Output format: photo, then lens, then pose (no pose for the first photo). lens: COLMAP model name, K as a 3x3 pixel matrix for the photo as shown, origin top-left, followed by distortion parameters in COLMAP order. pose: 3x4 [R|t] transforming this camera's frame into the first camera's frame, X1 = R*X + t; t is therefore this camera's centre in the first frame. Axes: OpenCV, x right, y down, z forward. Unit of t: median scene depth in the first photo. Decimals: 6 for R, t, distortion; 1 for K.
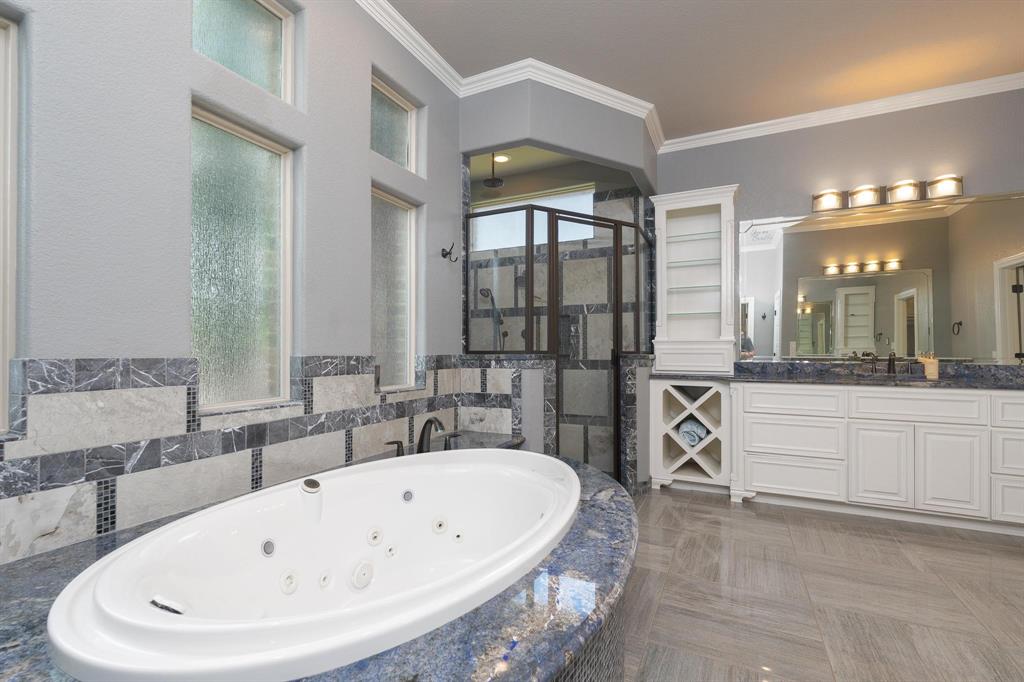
lens RADIAL K [[455.7, 0, 515.2], [0, 455.7, 346.5], [0, 0, 1]] dist [-0.006365, -0.000386]
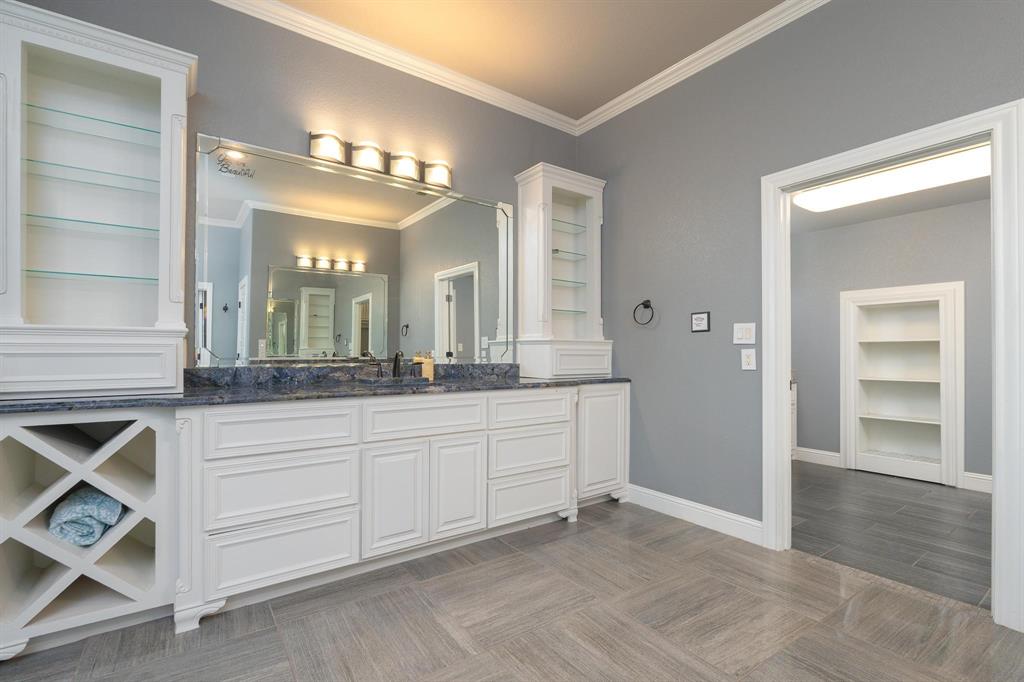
lens RADIAL K [[455.7, 0, 515.2], [0, 455.7, 346.5], [0, 0, 1]] dist [-0.006365, -0.000386]
pose [[0.470989, 0.009276, 0.882090, 0.181946], [-0.006868, 0.999953, -0.006848, 0.007362], [-0.882112, -0.002833, 0.471030, 0.381467]]
